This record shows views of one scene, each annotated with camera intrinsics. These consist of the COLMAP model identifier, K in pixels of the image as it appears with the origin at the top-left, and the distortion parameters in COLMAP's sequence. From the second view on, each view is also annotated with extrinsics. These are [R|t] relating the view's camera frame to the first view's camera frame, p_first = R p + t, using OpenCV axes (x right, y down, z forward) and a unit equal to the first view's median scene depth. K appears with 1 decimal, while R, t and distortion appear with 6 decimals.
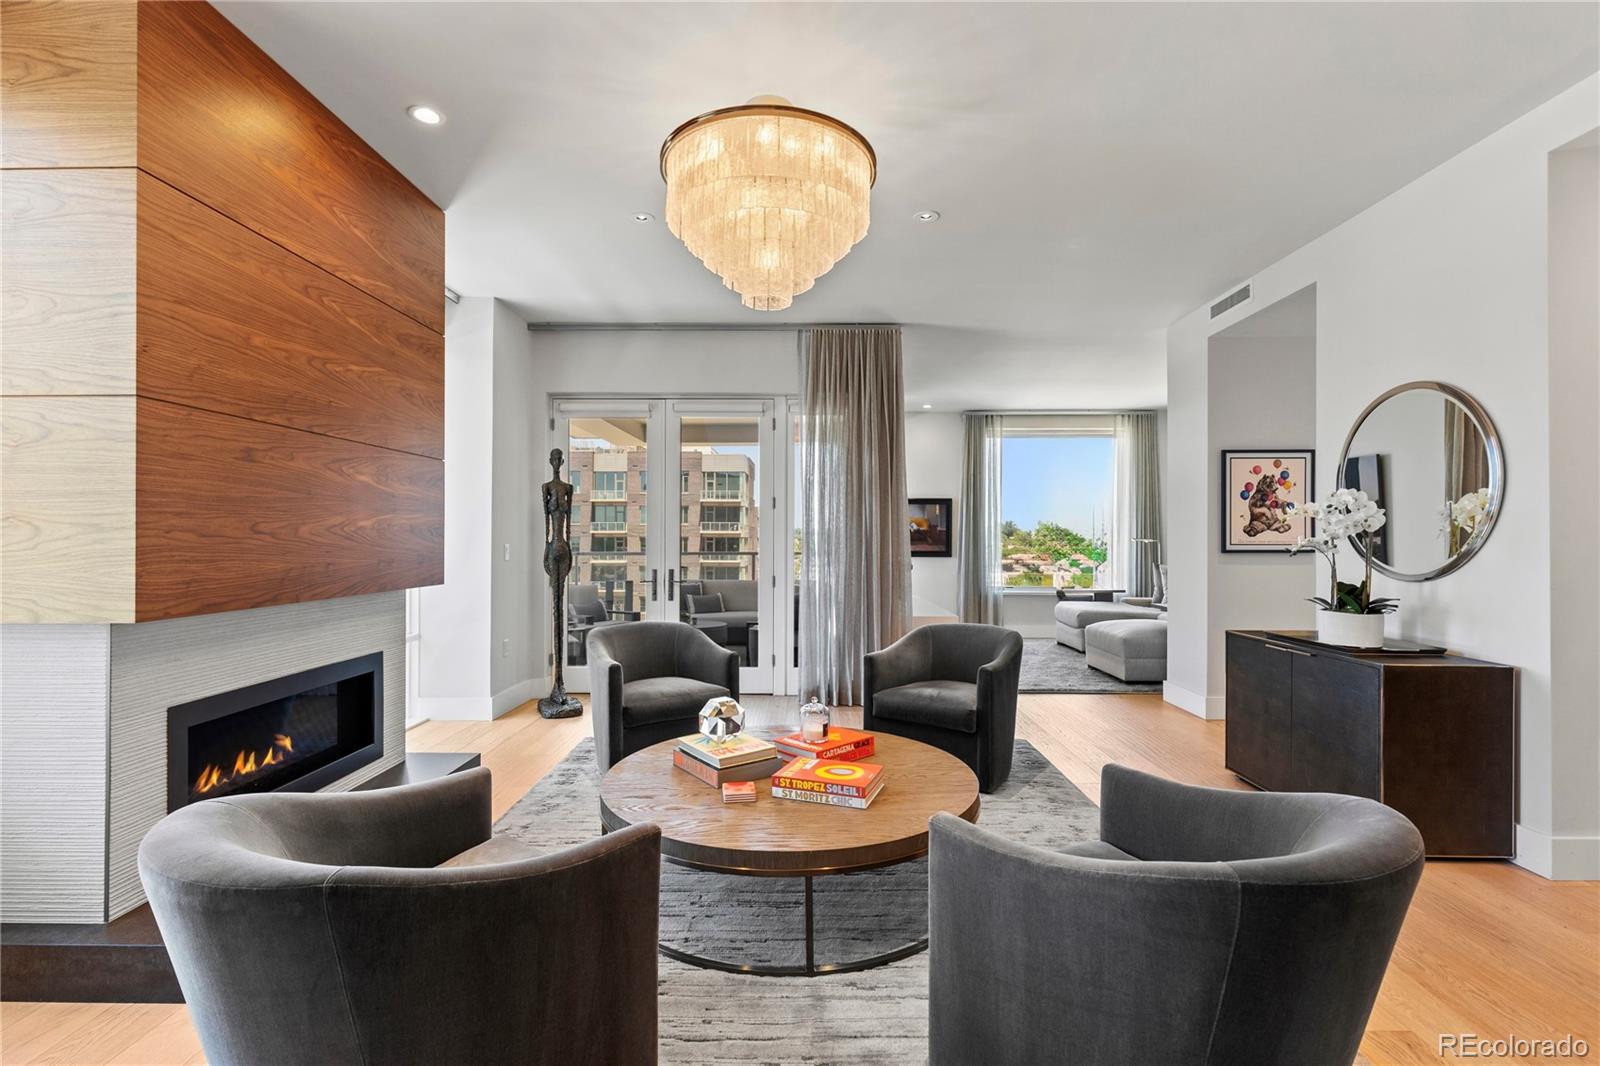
lens RADIAL K [[724.7, 0, 800.0], [0, 724.7, 533.0], [0, 0, 1]] dist [0.000565, 0.000040]
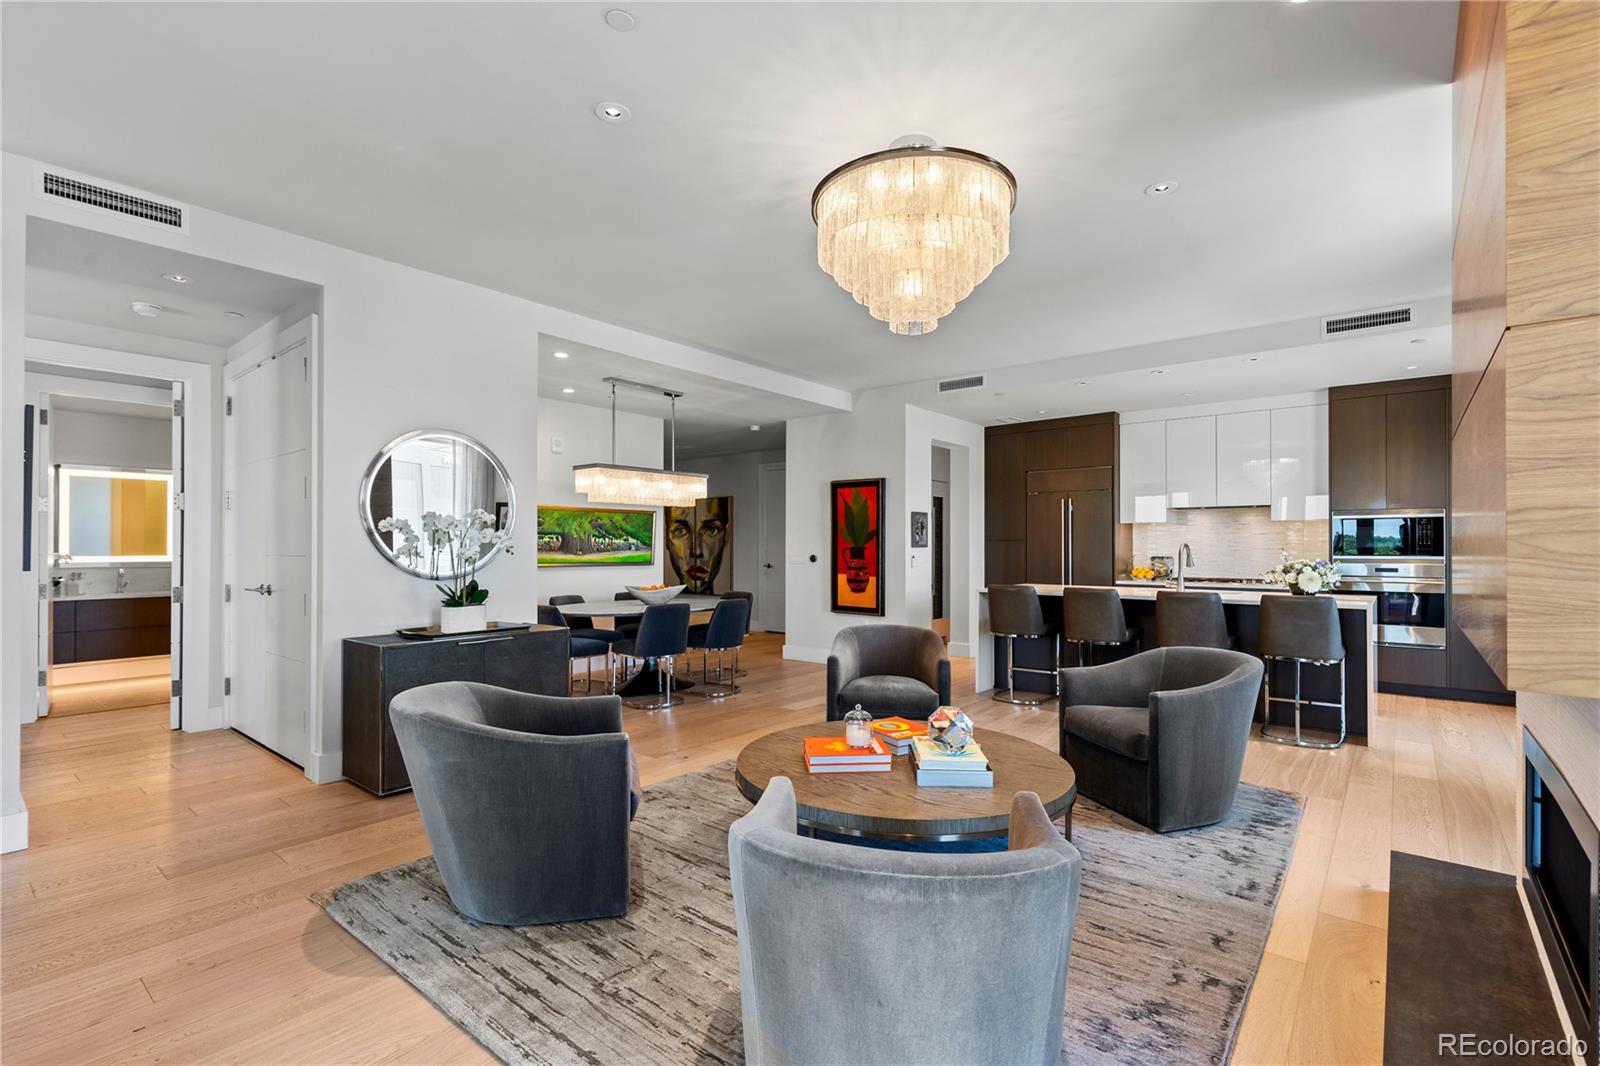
lens RADIAL K [[725.1, 0, 804.9], [0, 725.1, 541.7], [0, 0, 1]] dist [0.004218, -0.000161]
pose [[-0.783118, 0.000722, 0.621873, -0.324301], [-0.007447, 0.999917, -0.010538, 0.004074], [-0.621829, -0.012884, -0.783047, 1.076330]]
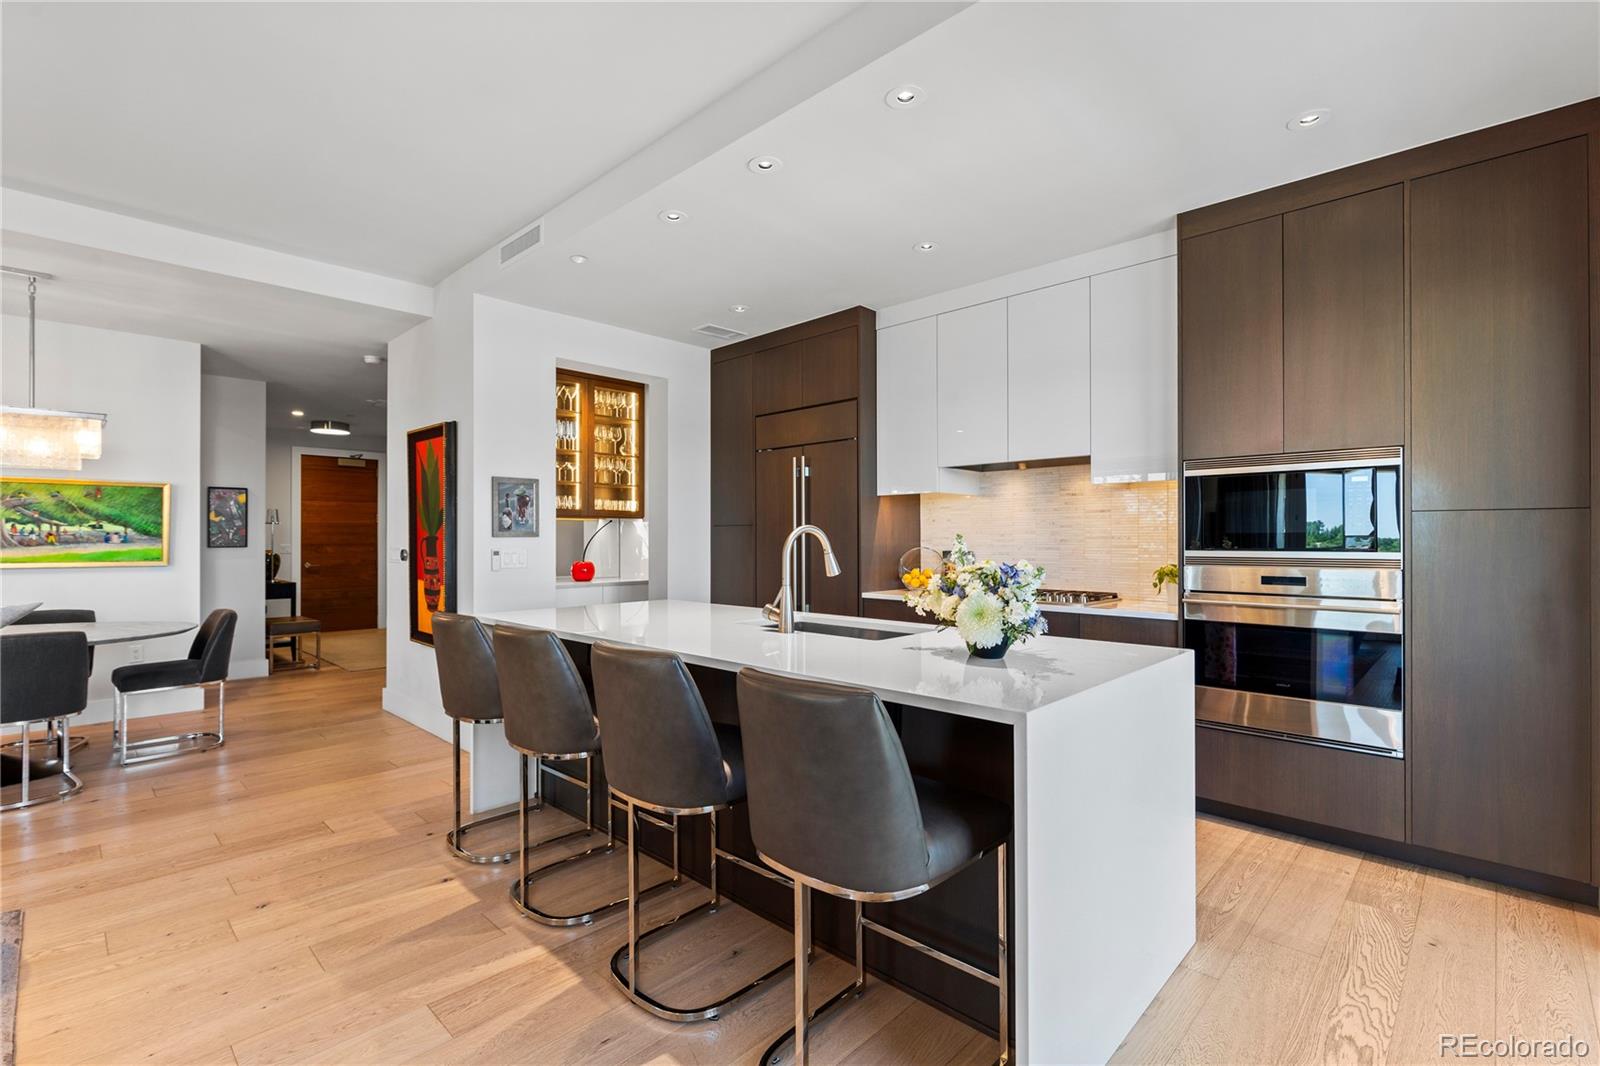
lens RADIAL K [[724.7, 0, 800.0], [0, 724.7, 533.0], [0, 0, 1]] dist [0.000565, 0.000040]
pose [[-0.730335, 0.002284, 0.683085, -0.445383], [-0.004883, 0.999951, -0.008563, -0.000845], [-0.683071, -0.009589, -0.730289, 0.180805]]
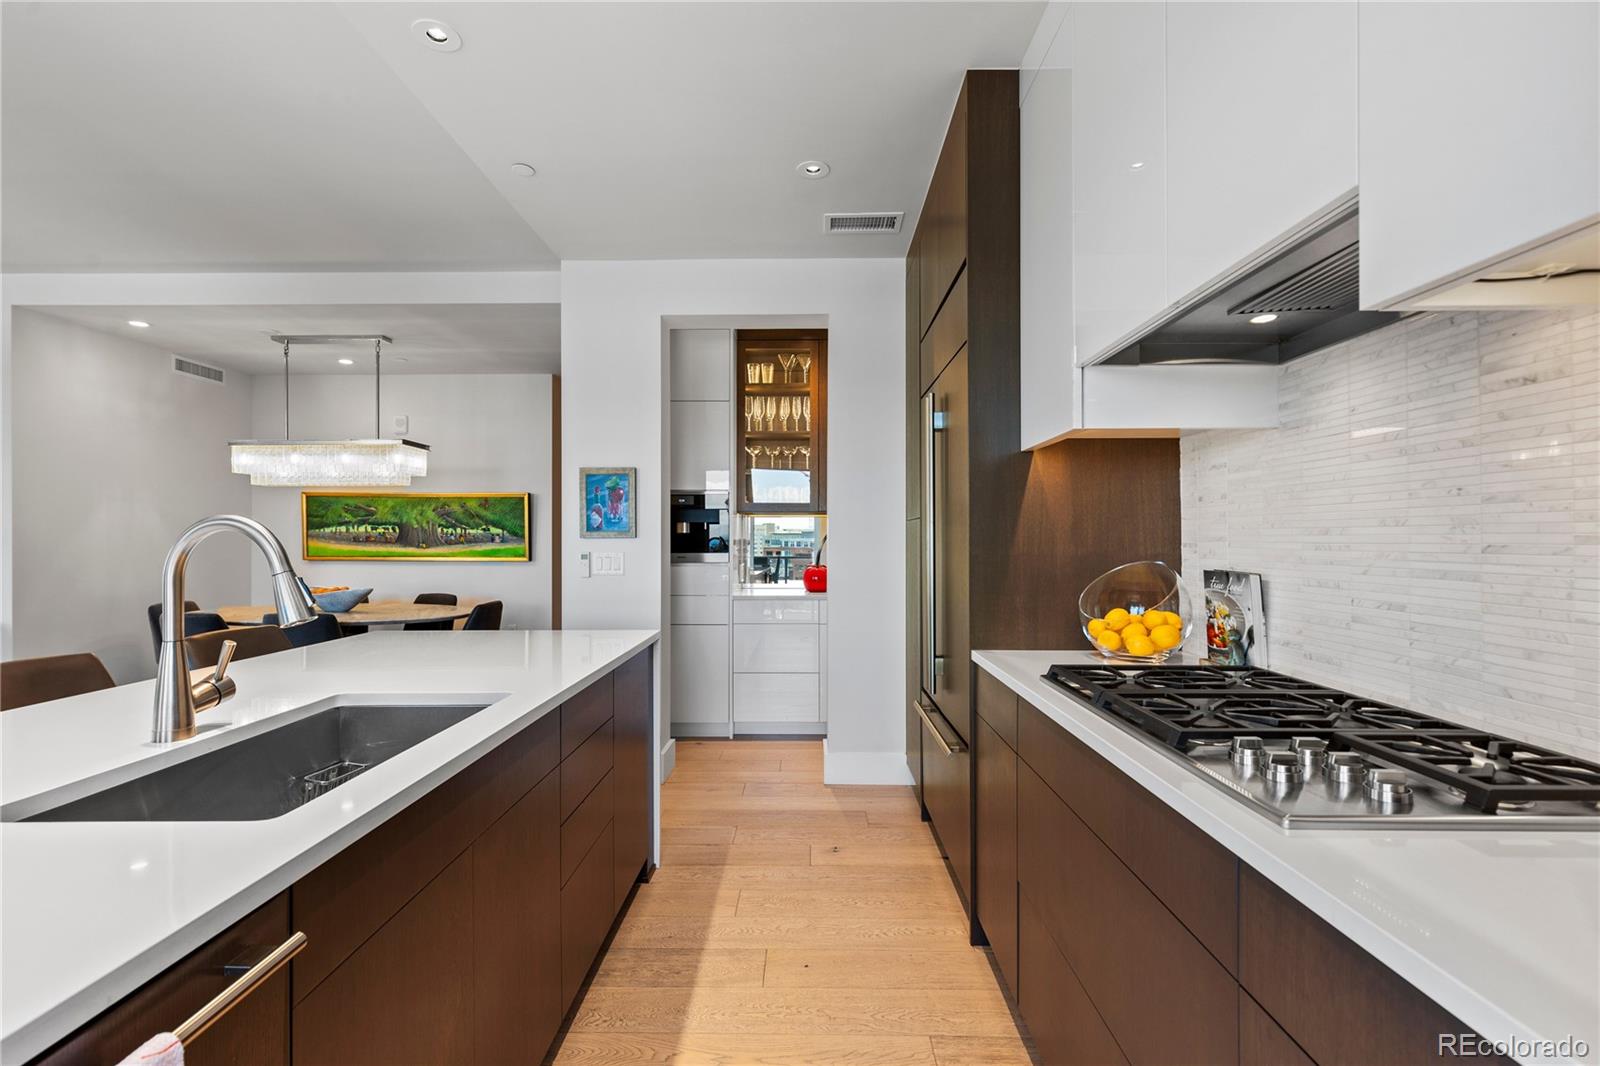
lens RADIAL K [[721.9, 0, 801.7], [0, 721.9, 533.8], [0, 0, 1]] dist [0.000458, -0.000213]
pose [[-0.005155, 0.002782, 0.999983, -0.331974], [-0.004072, 0.999988, -0.002803, -0.004725], [-0.999978, -0.004086, -0.005144, -0.424963]]
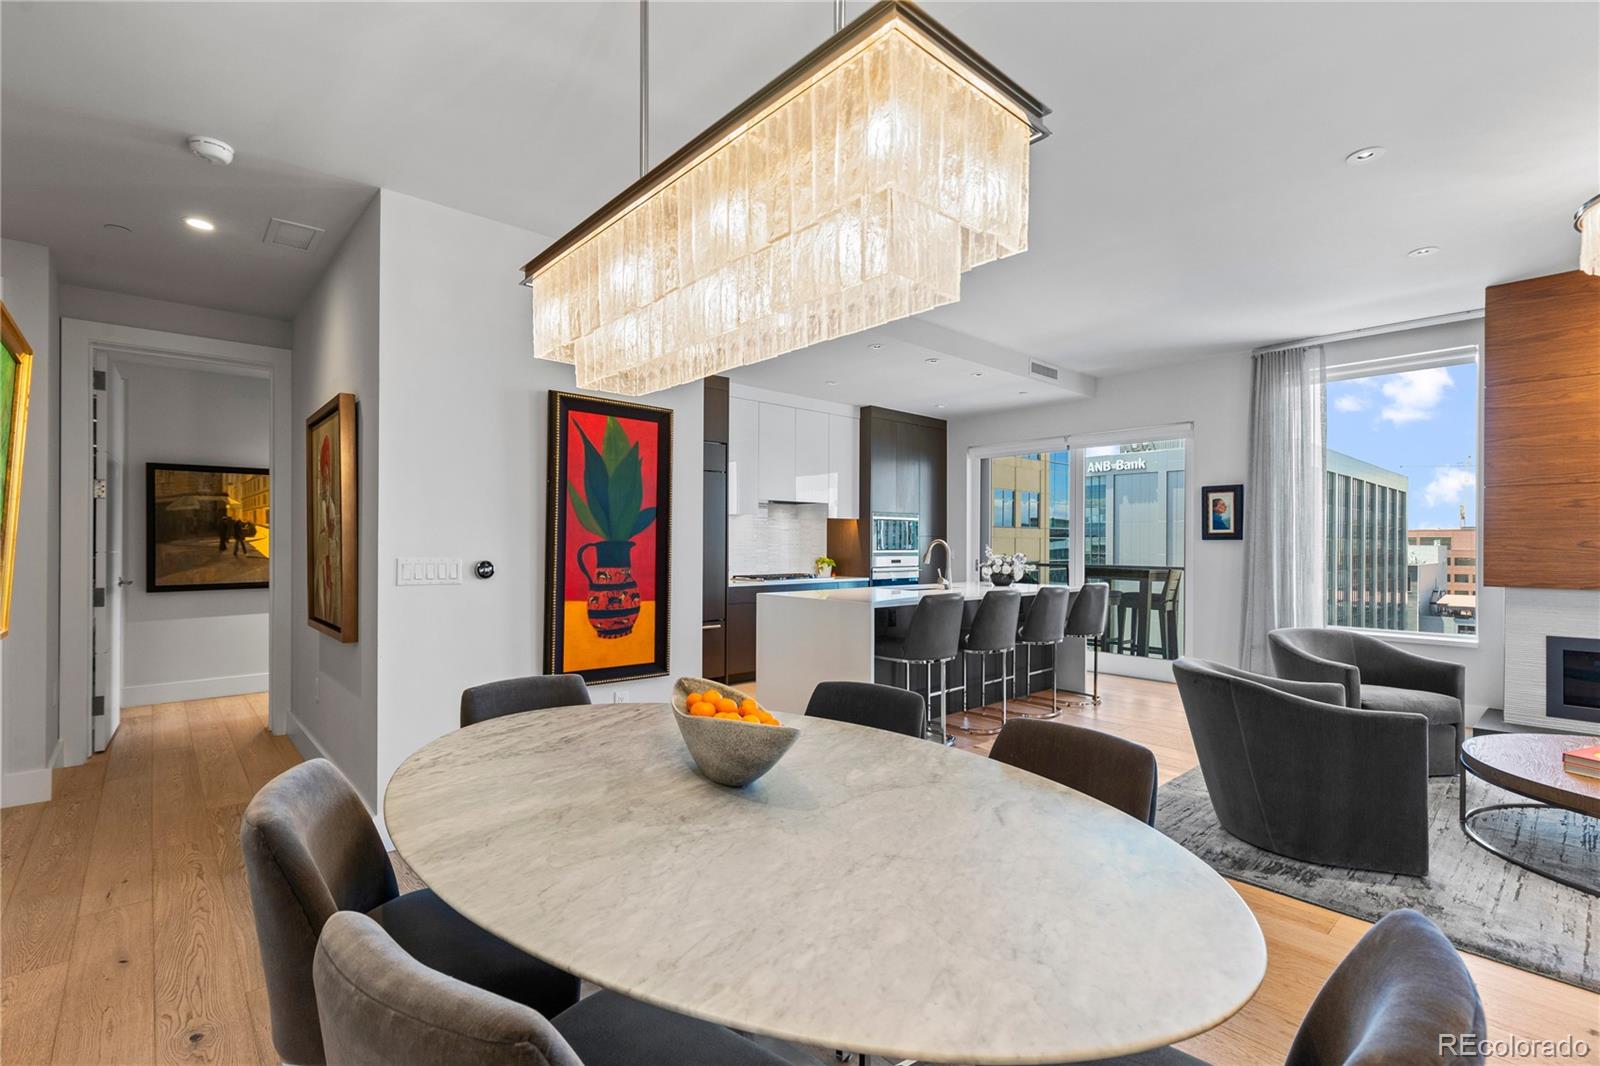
lens RADIAL K [[725.1, 0, 804.9], [0, 725.1, 541.7], [0, 0, 1]] dist [0.004218, -0.000161]
pose [[-0.732883, -0.007227, -0.680316, 0.880964], [-0.003047, 0.999968, -0.007341, 0.002965], [0.680348, -0.003307, -0.732882, 0.484783]]
